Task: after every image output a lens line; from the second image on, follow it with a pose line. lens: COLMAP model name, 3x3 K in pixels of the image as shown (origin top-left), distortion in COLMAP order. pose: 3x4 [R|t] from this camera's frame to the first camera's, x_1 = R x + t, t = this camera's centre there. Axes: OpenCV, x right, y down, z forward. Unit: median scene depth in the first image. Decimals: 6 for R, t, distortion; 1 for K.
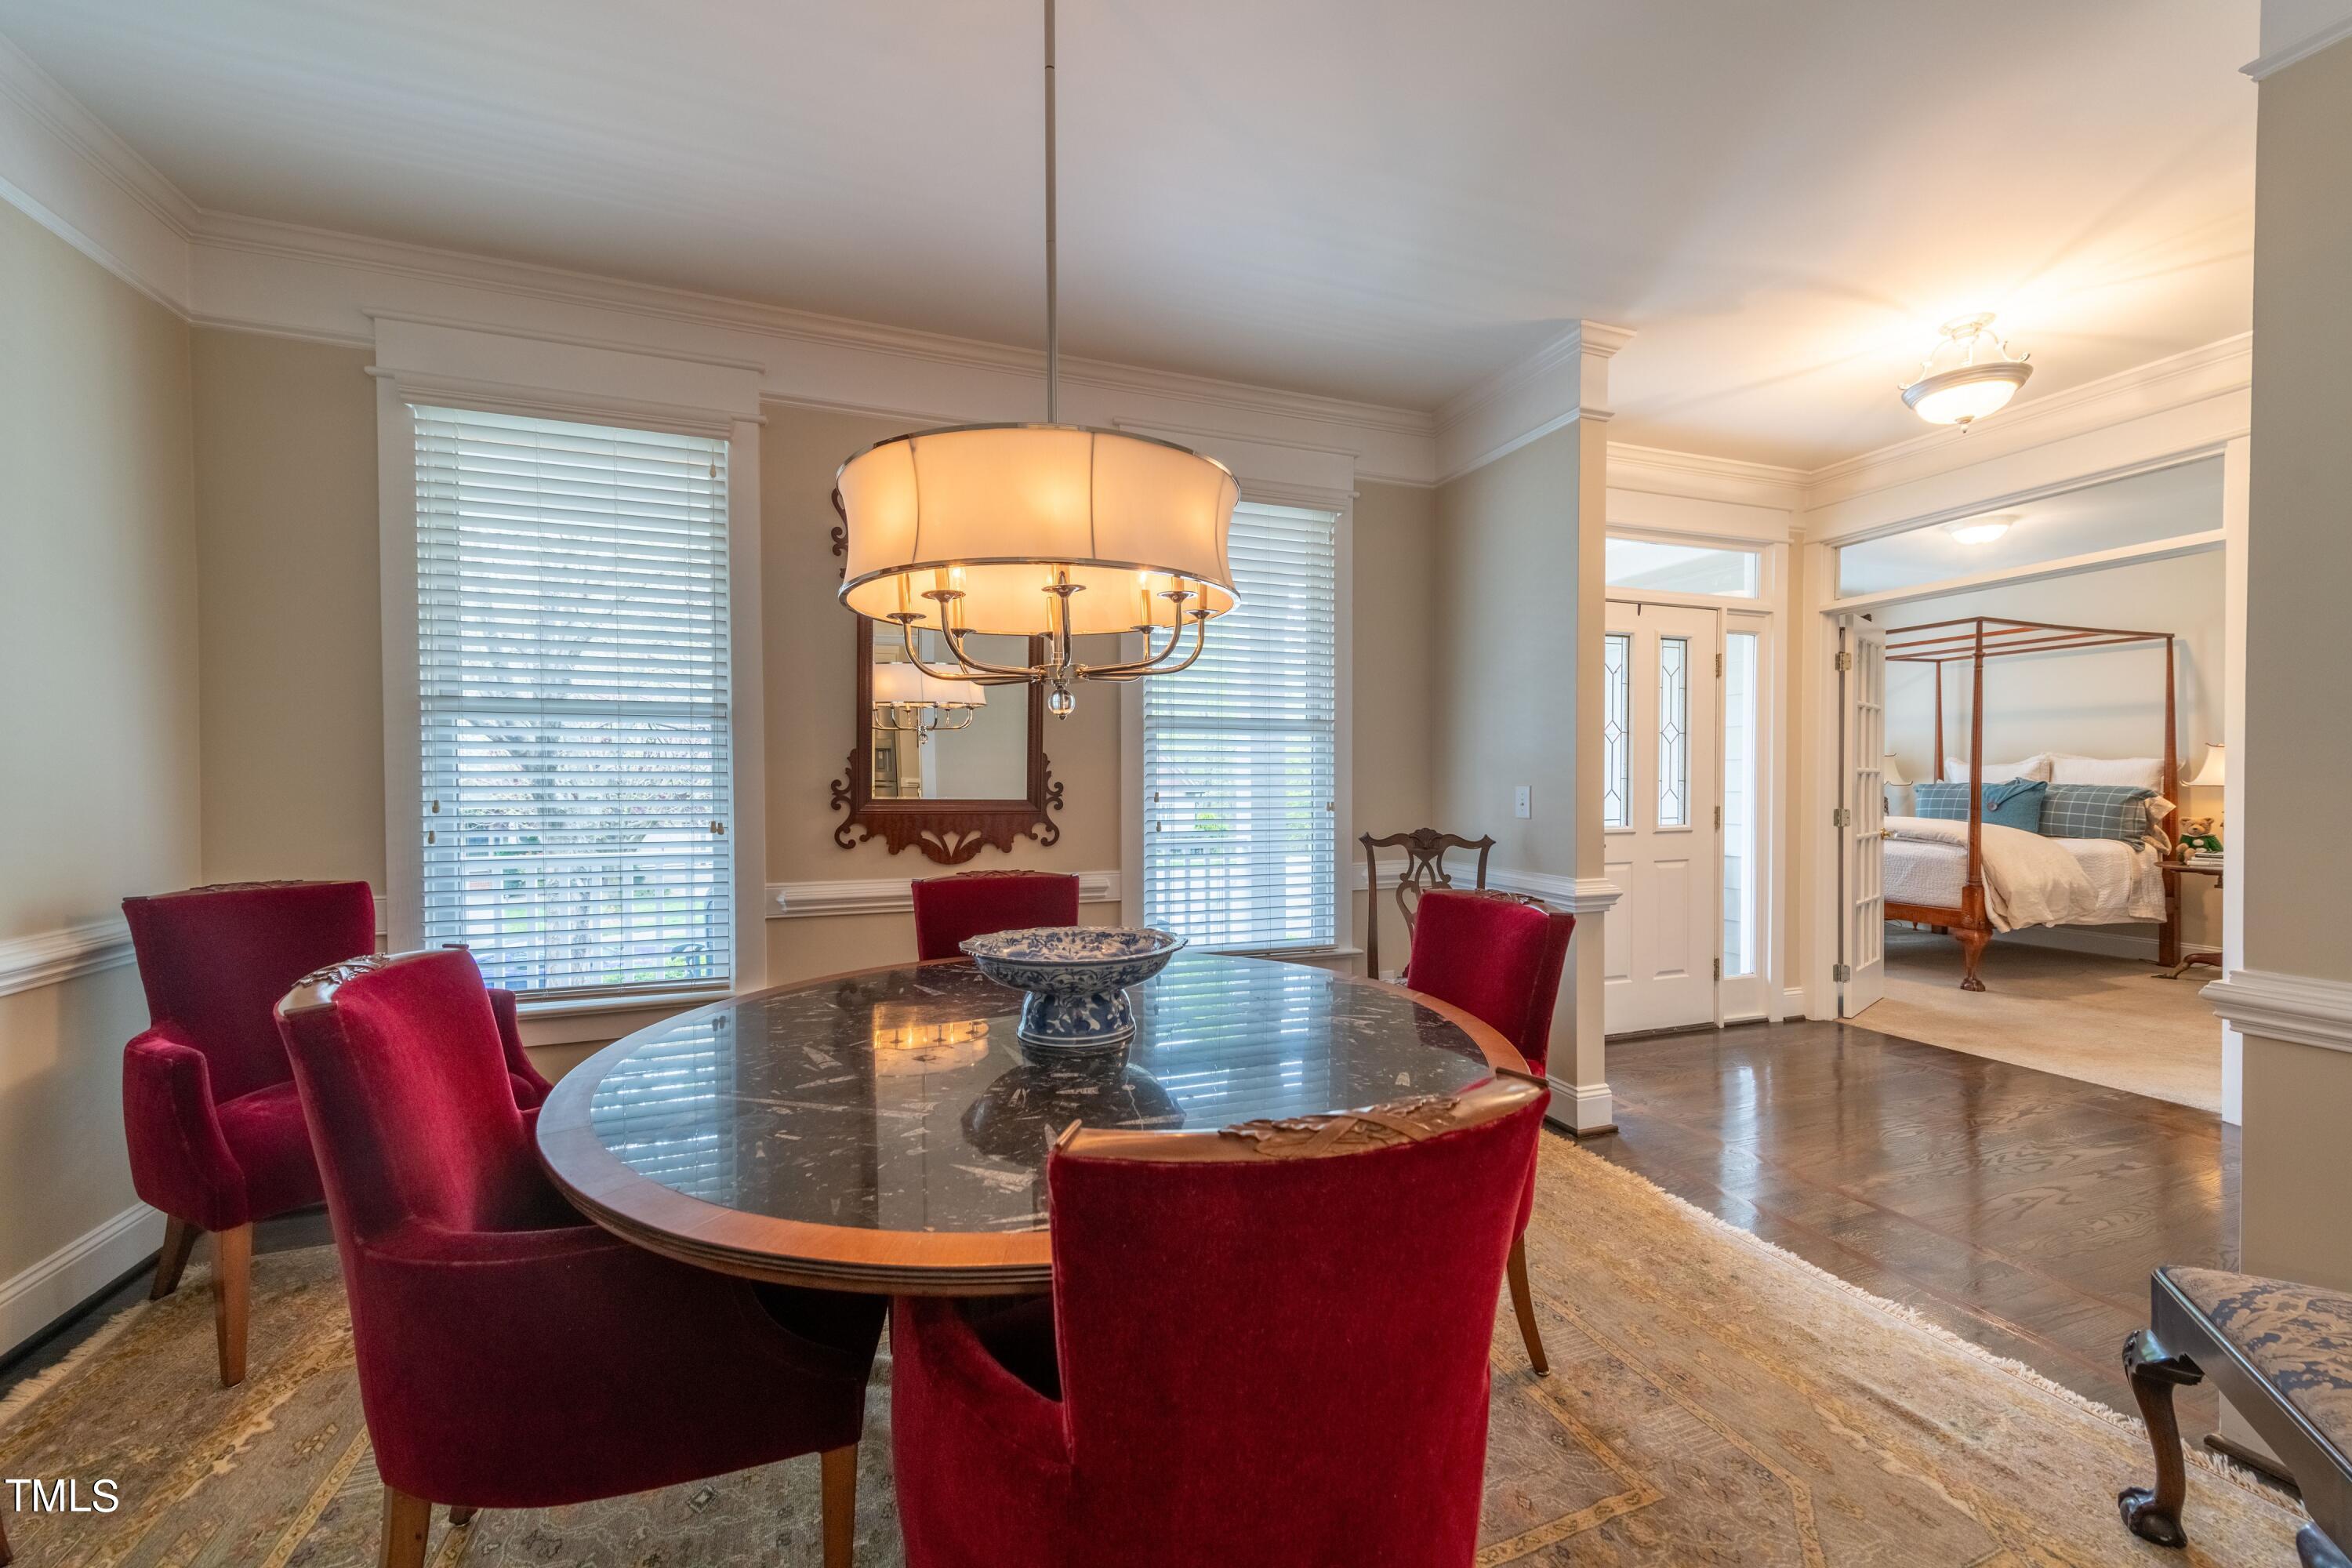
lens RADIAL K [[948.8, 0, 1174.7], [0, 948.8, 788.6], [0, 0, 1]] dist [0.011737, 0.000127]
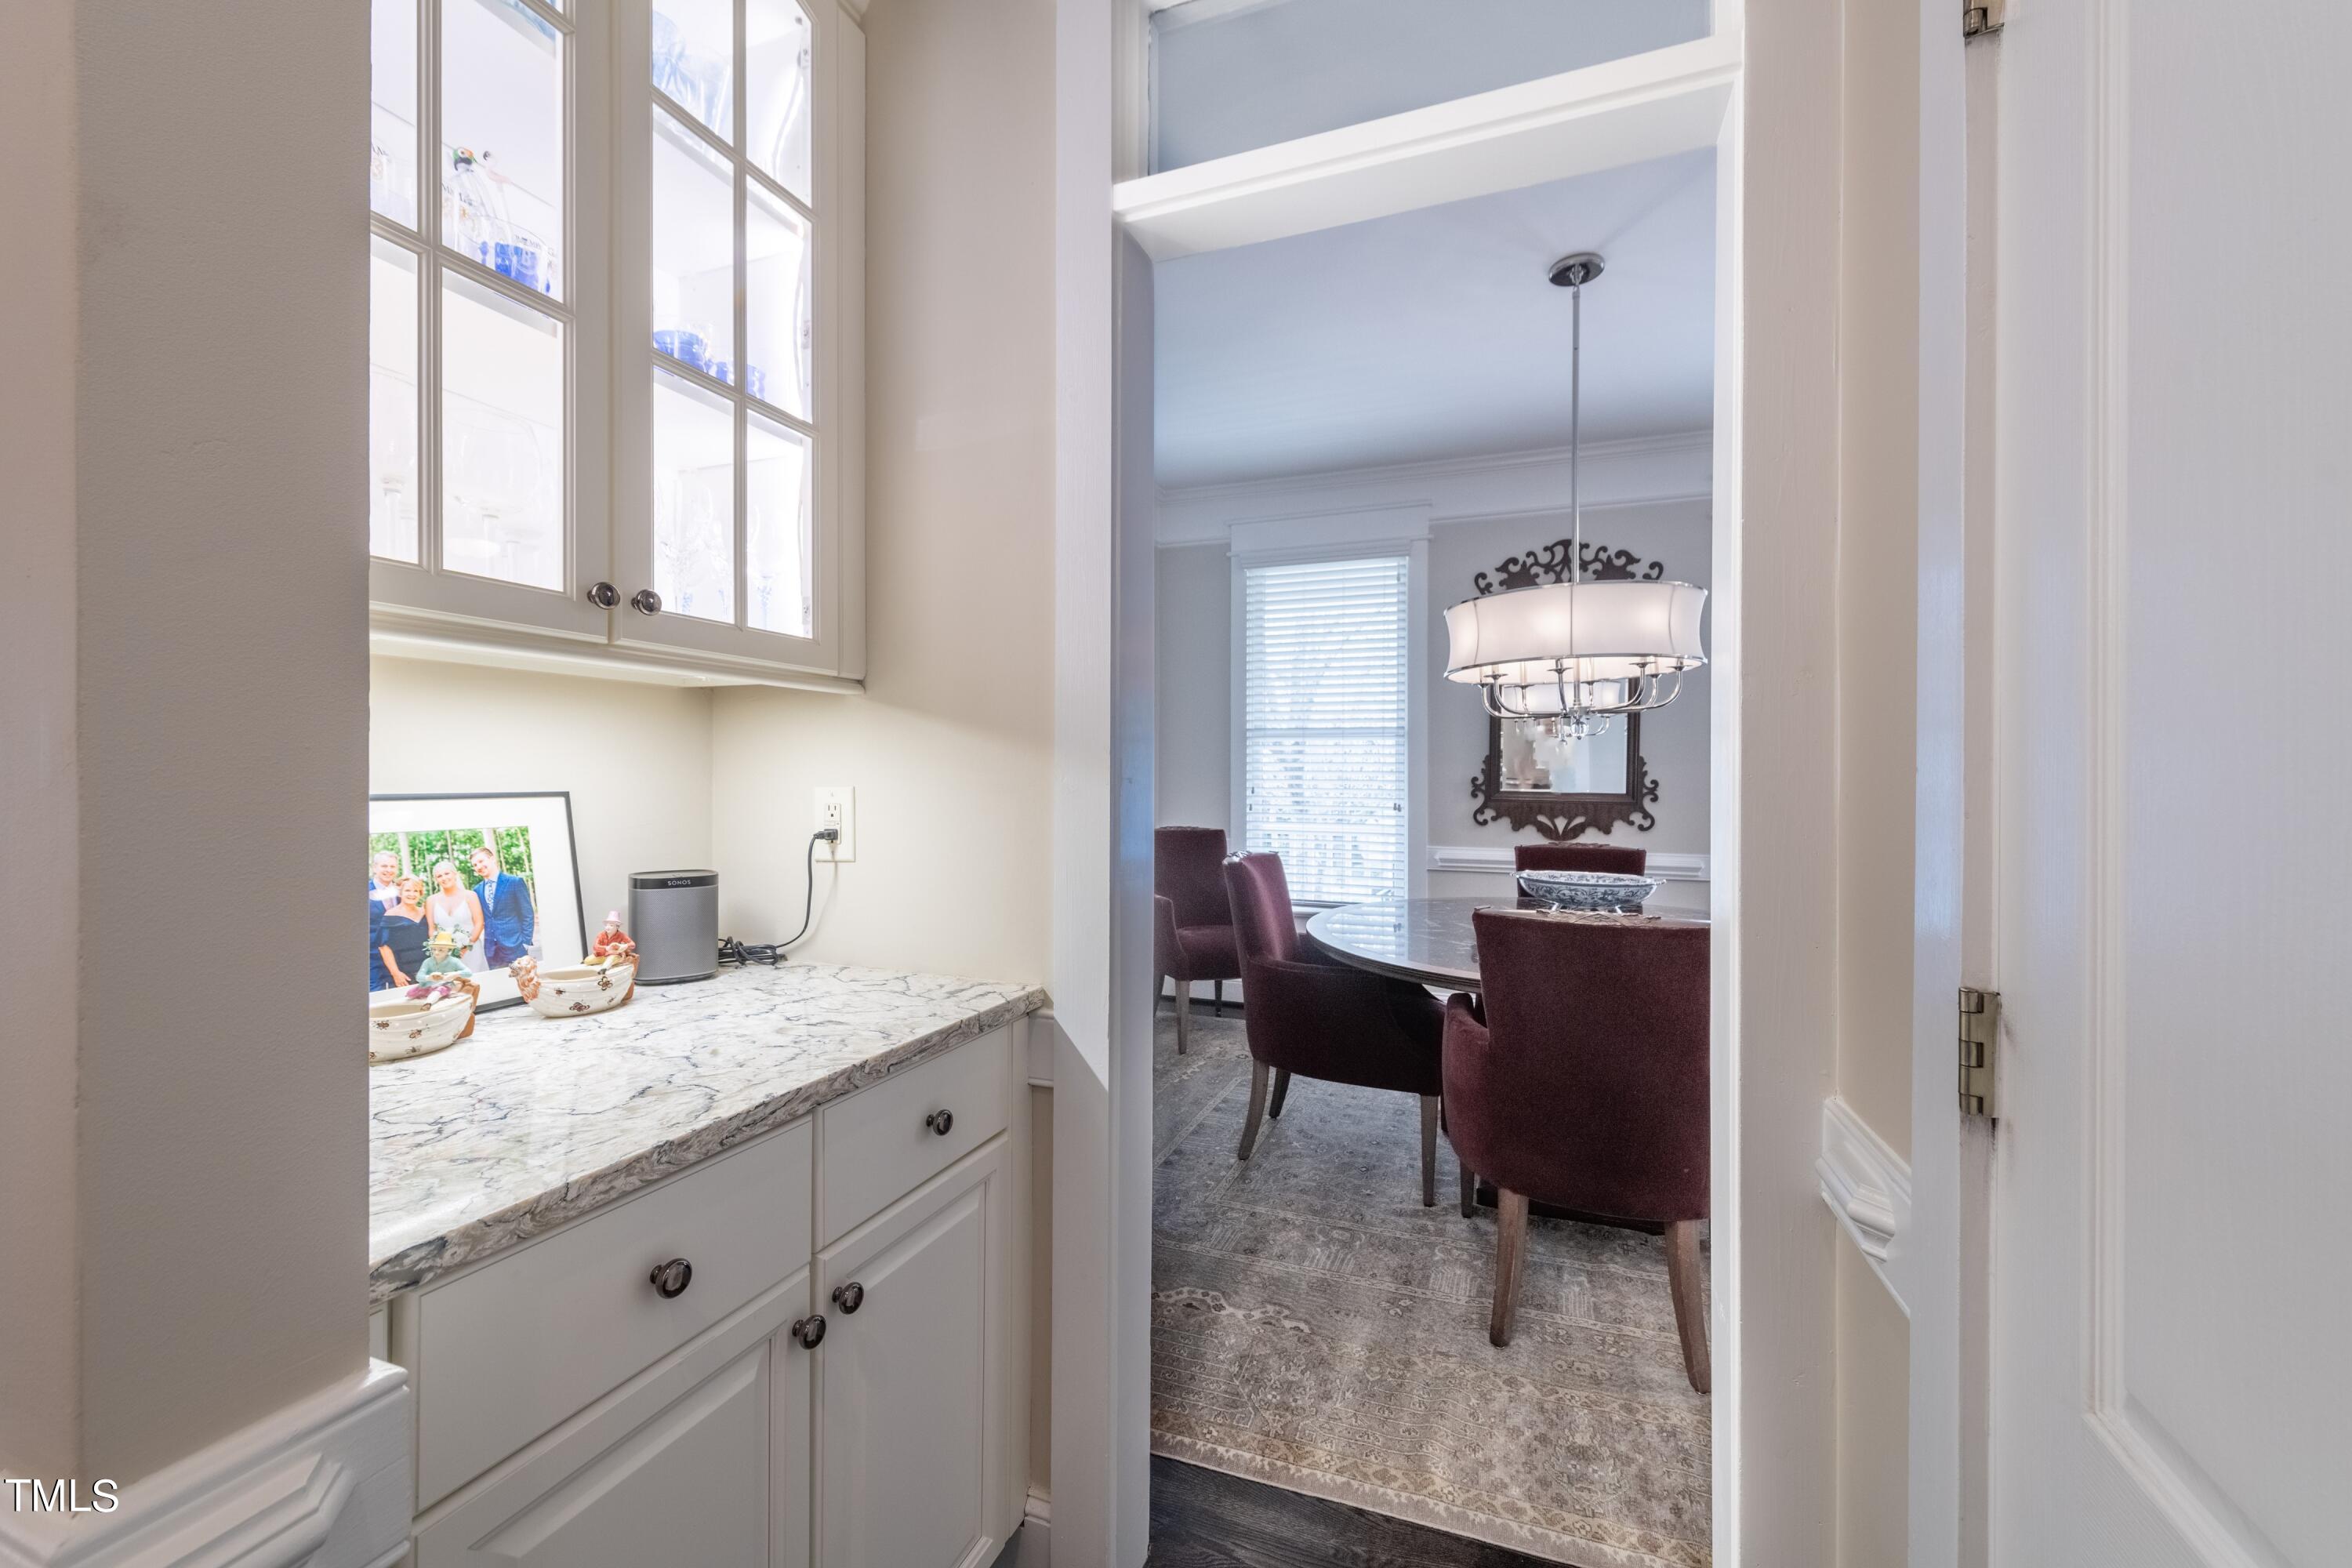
lens RADIAL K [[948.8, 0, 1130.4], [0, 948.8, 787.0], [0, 0, 1]] dist [0.011737, 0.000127]
pose [[0.730041, 0.014036, -0.683259, 0.245098], [-0.013316, 0.999891, 0.006313, 0.004092], [0.683274, 0.004489, 0.730148, -0.404647]]
